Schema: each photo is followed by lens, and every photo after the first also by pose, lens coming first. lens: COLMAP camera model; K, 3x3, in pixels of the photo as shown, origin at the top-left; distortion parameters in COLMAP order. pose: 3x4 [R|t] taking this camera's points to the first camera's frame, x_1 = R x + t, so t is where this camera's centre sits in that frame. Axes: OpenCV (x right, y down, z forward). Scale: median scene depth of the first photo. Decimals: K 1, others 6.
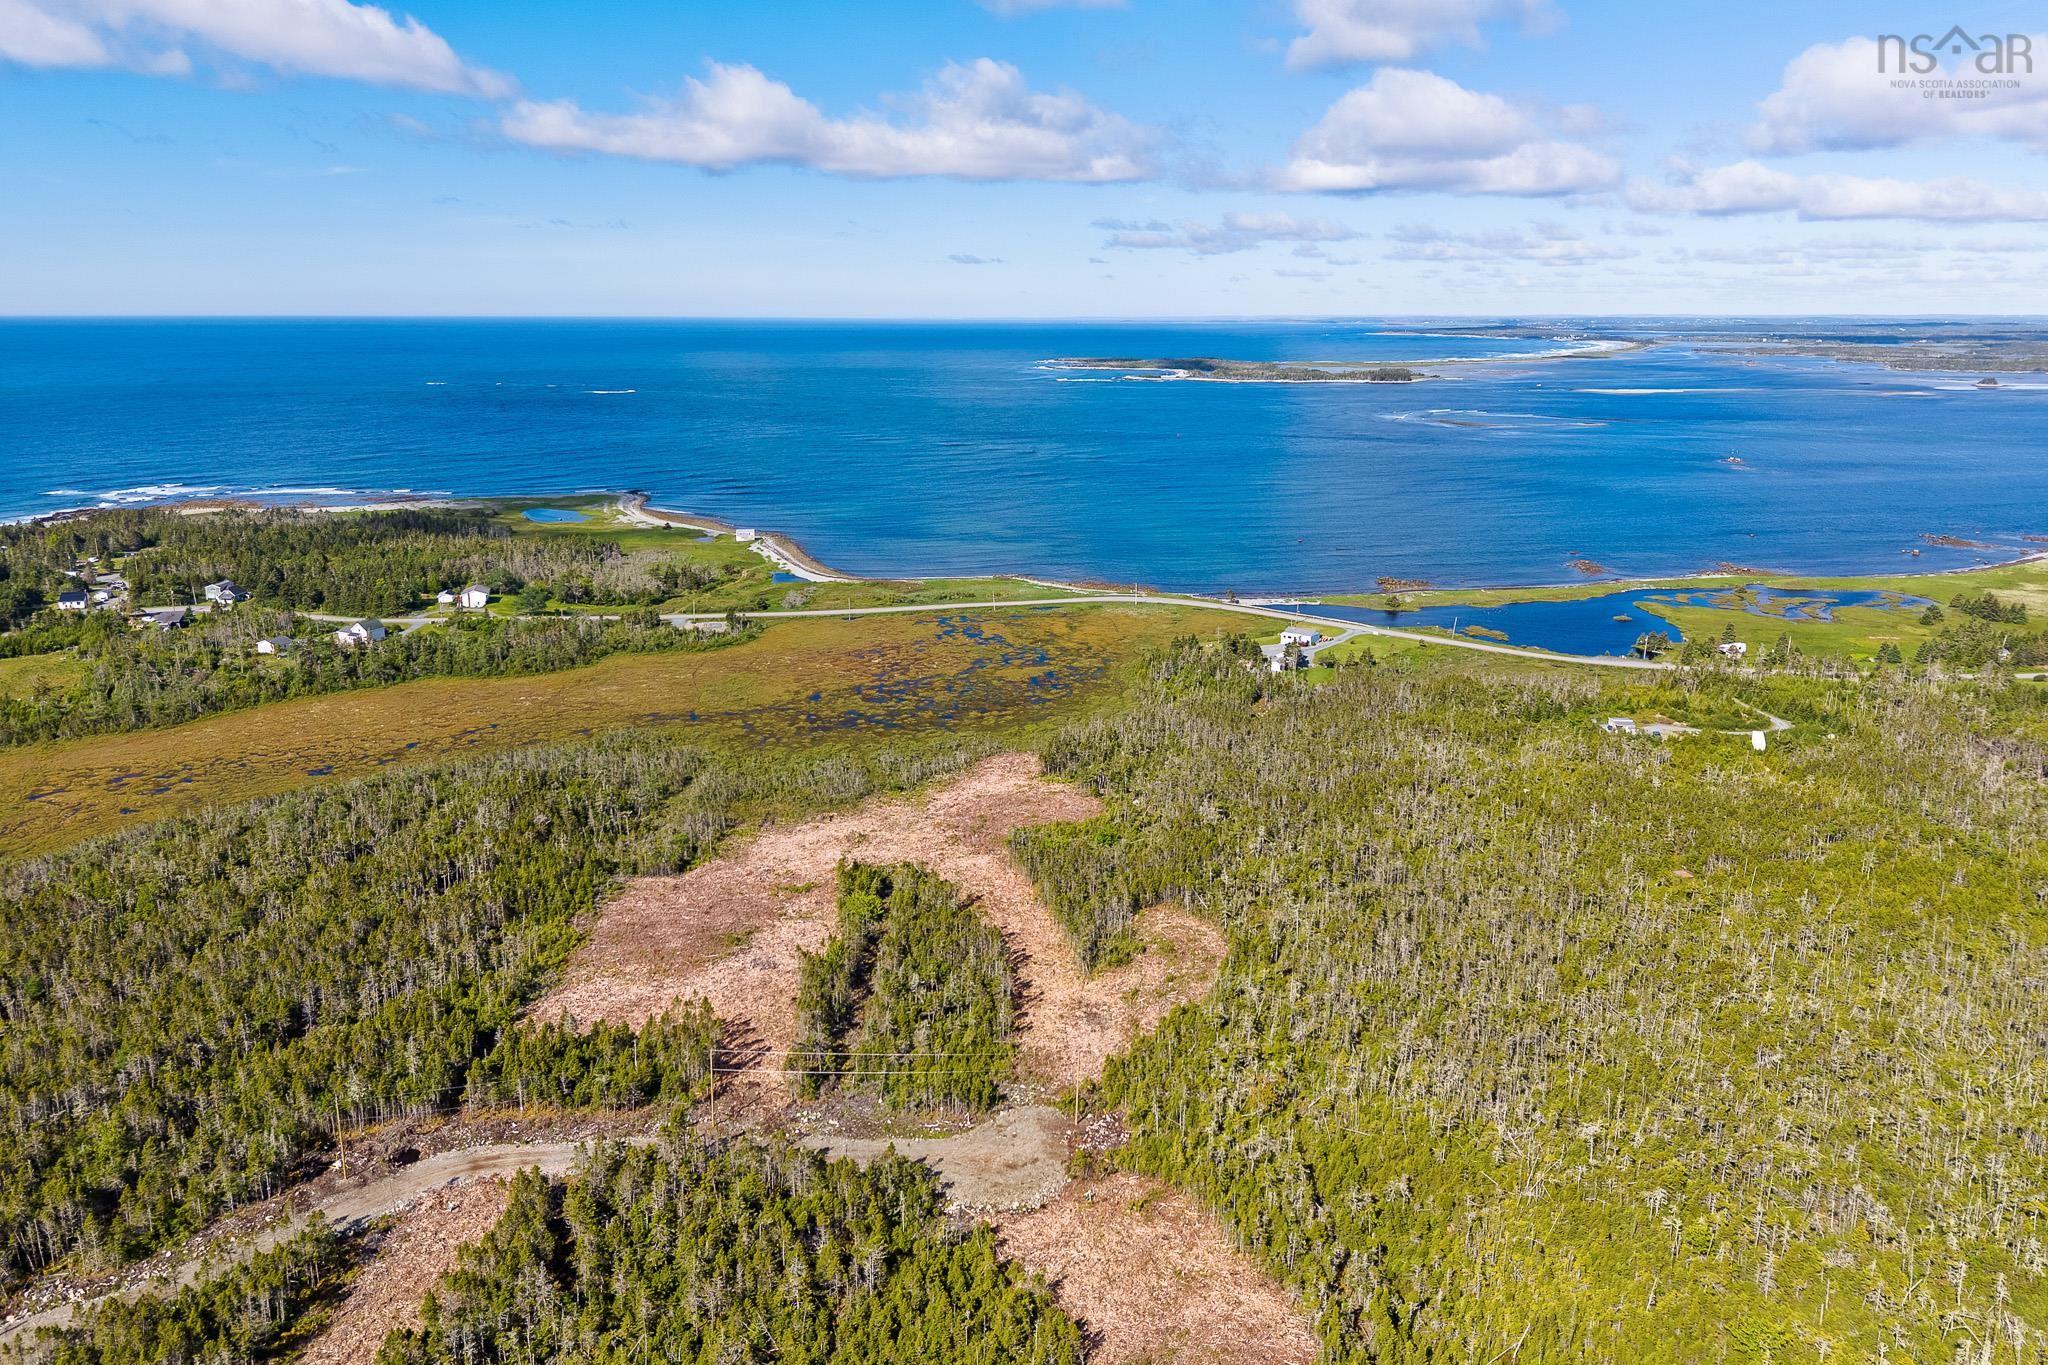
lens RADIAL K [[1367.0, 0, 1025.7], [0, 1367.0, 676.7], [0, 0, 1]] dist [0.038527, -0.036631]
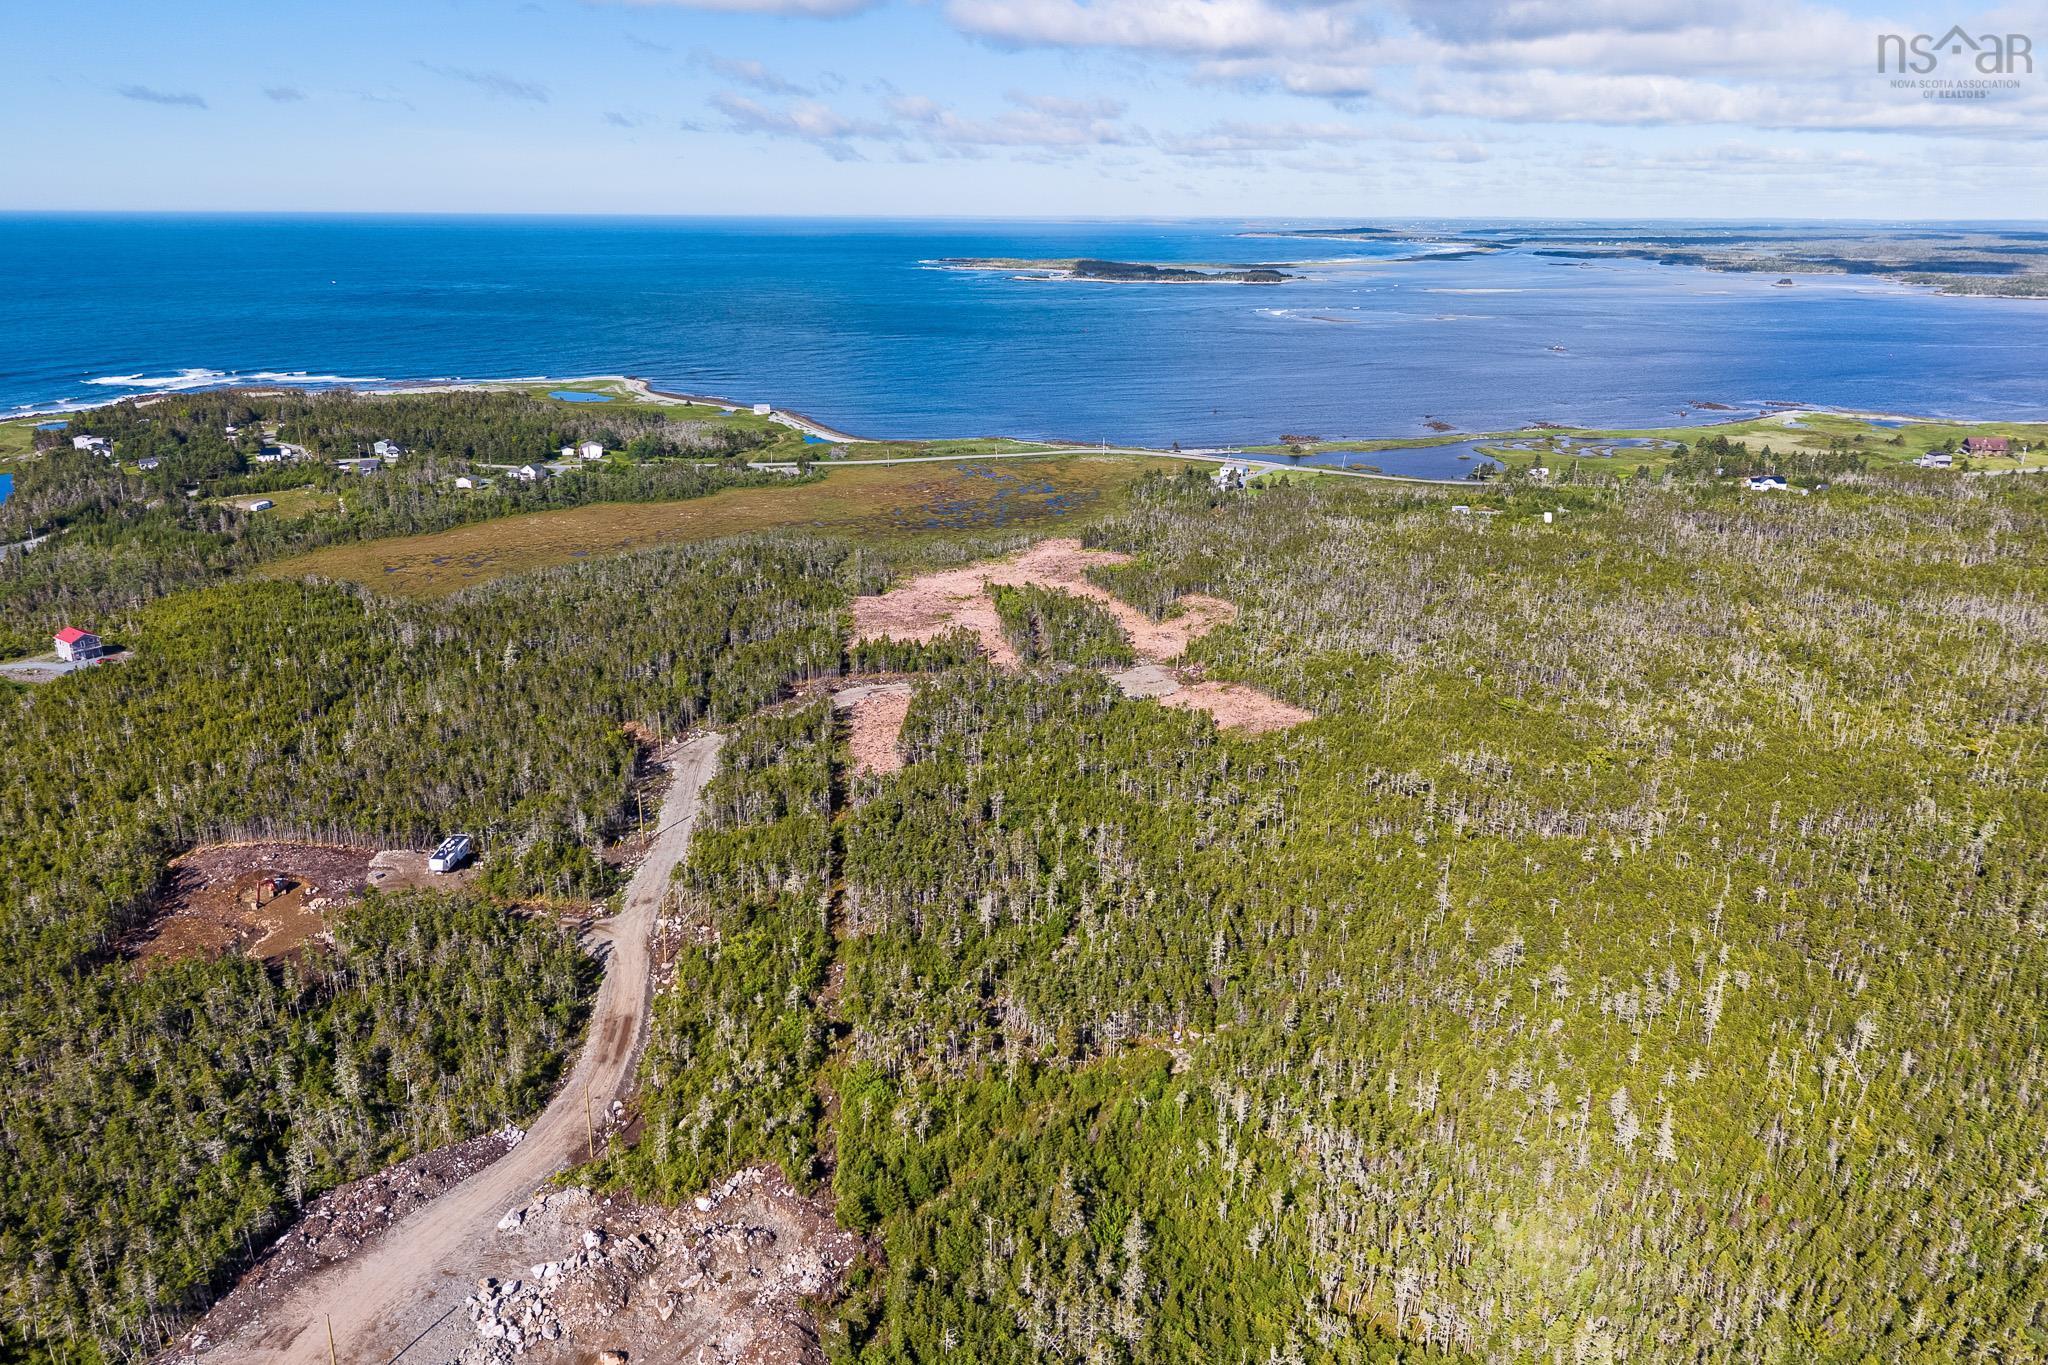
lens RADIAL K [[1367.0, 0, 1025.5], [0, 1367.0, 691.6], [0, 0, 1]] dist [0.038527, -0.036631]
pose [[0.995157, -0.027650, 0.094326, -0.119891], [0.020376, 0.996805, 0.077226, 0.069327], [-0.096159, -0.074931, 0.992542, -0.294009]]
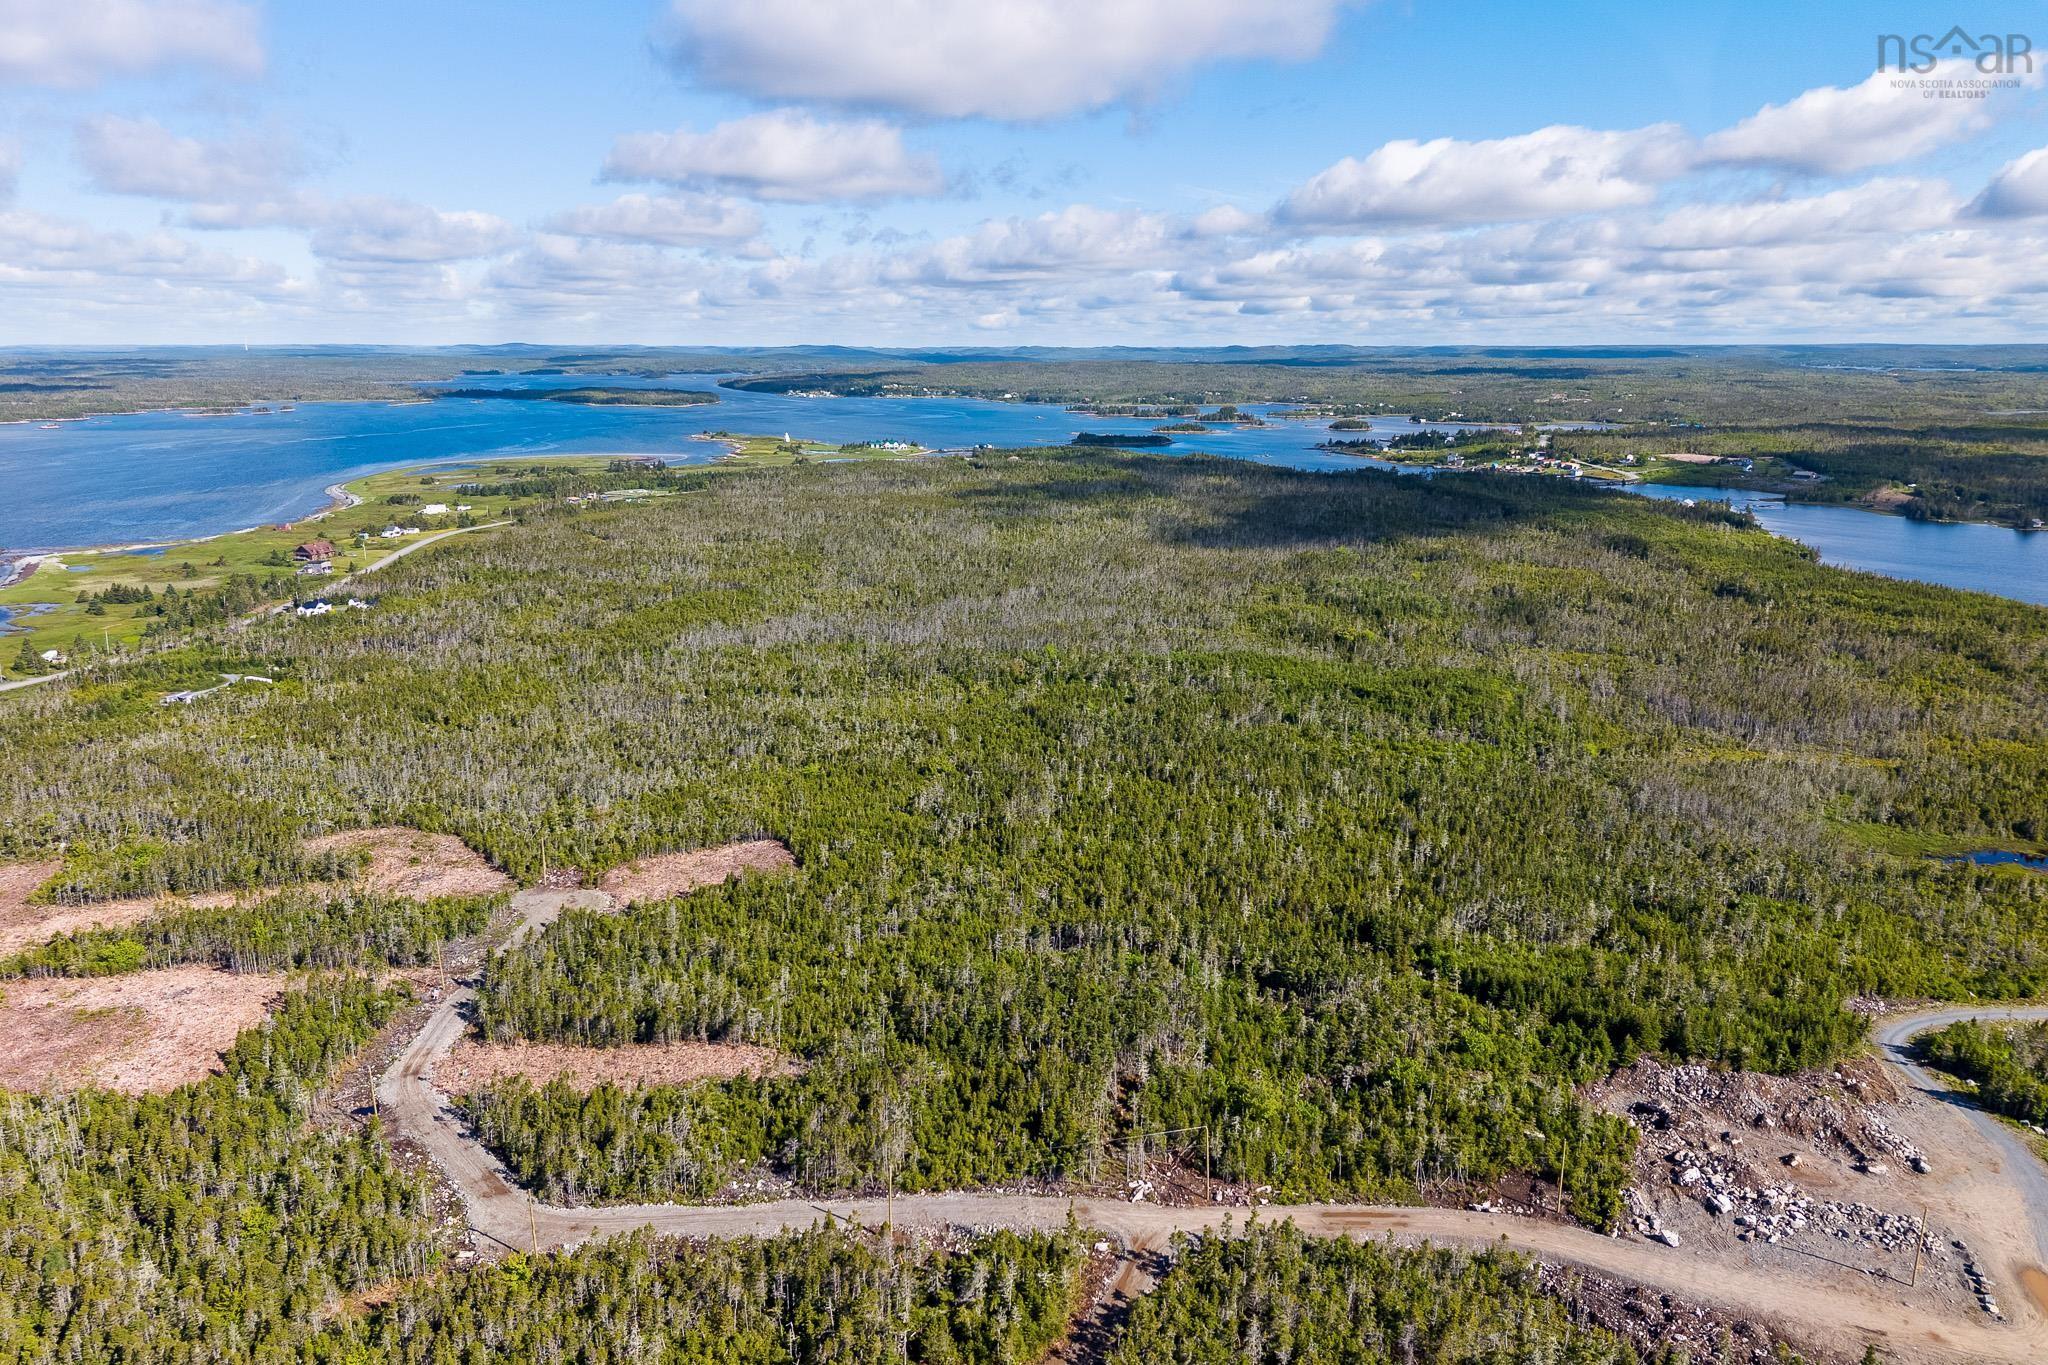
lens RADIAL K [[1367.0, 0, 1029.1], [0, 1367.0, 685.5], [0, 0, 1]] dist [0.038527, -0.036631]
pose [[0.037055, -0.245431, 0.968706, -0.495153], [0.260328, 0.938272, 0.227762, -0.039882], [-0.964809, 0.243741, 0.098660, 0.076388]]
